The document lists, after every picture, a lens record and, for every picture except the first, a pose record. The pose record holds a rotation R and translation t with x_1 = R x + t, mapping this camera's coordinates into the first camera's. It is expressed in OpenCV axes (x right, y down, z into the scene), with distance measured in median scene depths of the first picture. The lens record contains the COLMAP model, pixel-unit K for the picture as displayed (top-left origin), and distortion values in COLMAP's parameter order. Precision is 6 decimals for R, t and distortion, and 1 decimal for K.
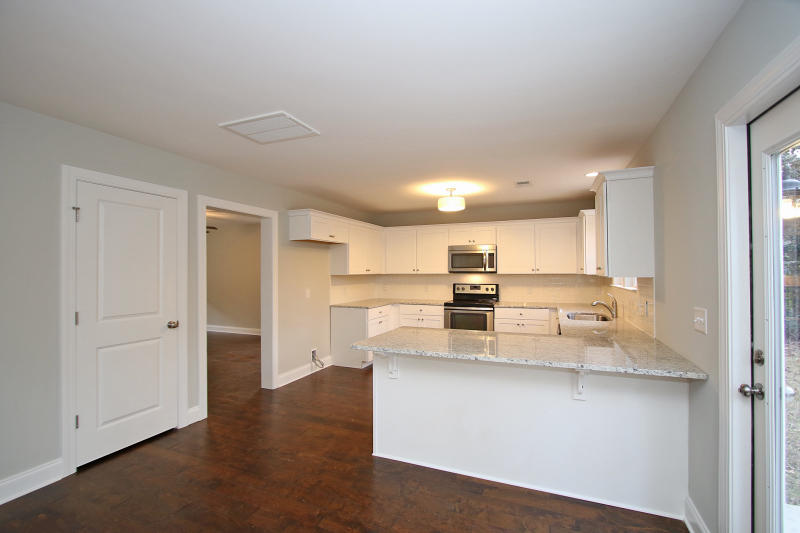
lens RADIAL K [[368.8, 0, 400.0], [0, 368.8, 266.5], [0, 0, 1]] dist [-0.002933, -0.000087]
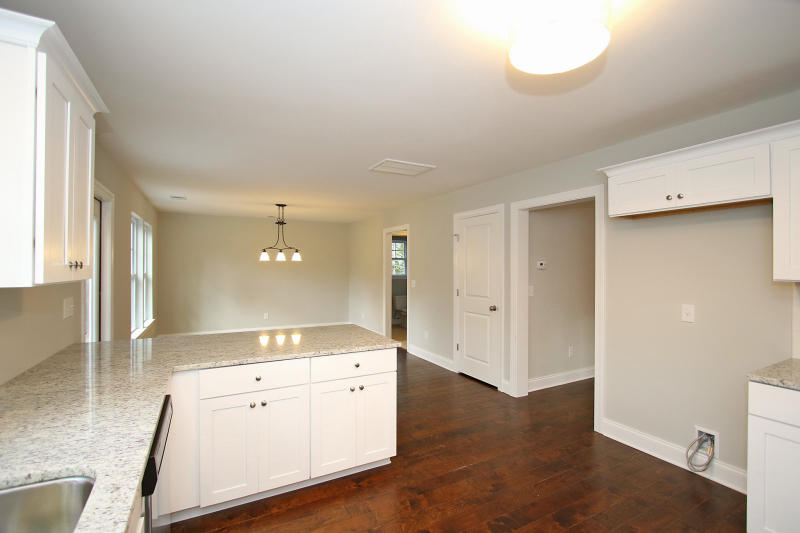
lens RADIAL K [[348.5, 0, 392.7], [0, 348.5, 267.1], [0, 0, 1]] dist [-0.014292, -0.000030]
pose [[-0.630260, -0.000674, -0.776384, 0.344011], [0.008742, 0.999930, -0.007965, 0.009627], [0.776335, -0.011808, -0.630210, 0.881477]]
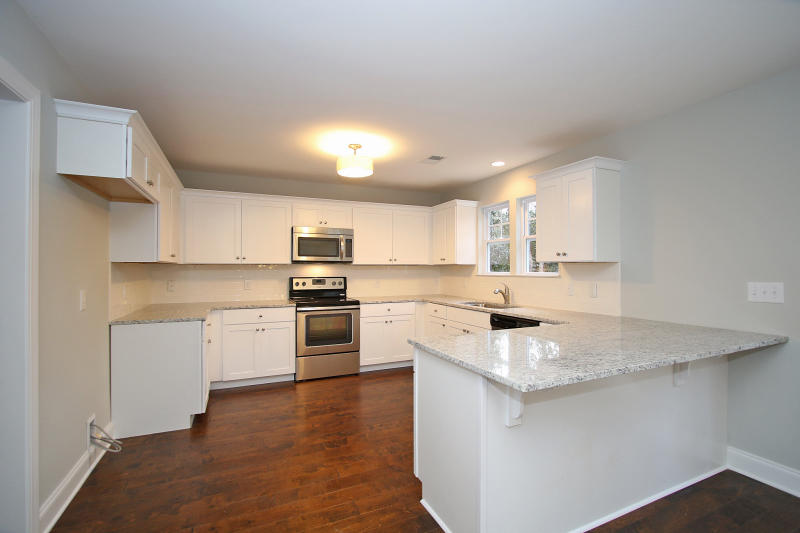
lens RADIAL K [[368.8, 0, 400.0], [0, 368.8, 266.5], [0, 0, 1]] dist [-0.002933, -0.000087]
pose [[0.676576, 0.007312, 0.736337, -0.296383], [-0.009169, 0.999957, -0.001505, 0.026800], [-0.736316, -0.005733, 0.676613, 0.376113]]
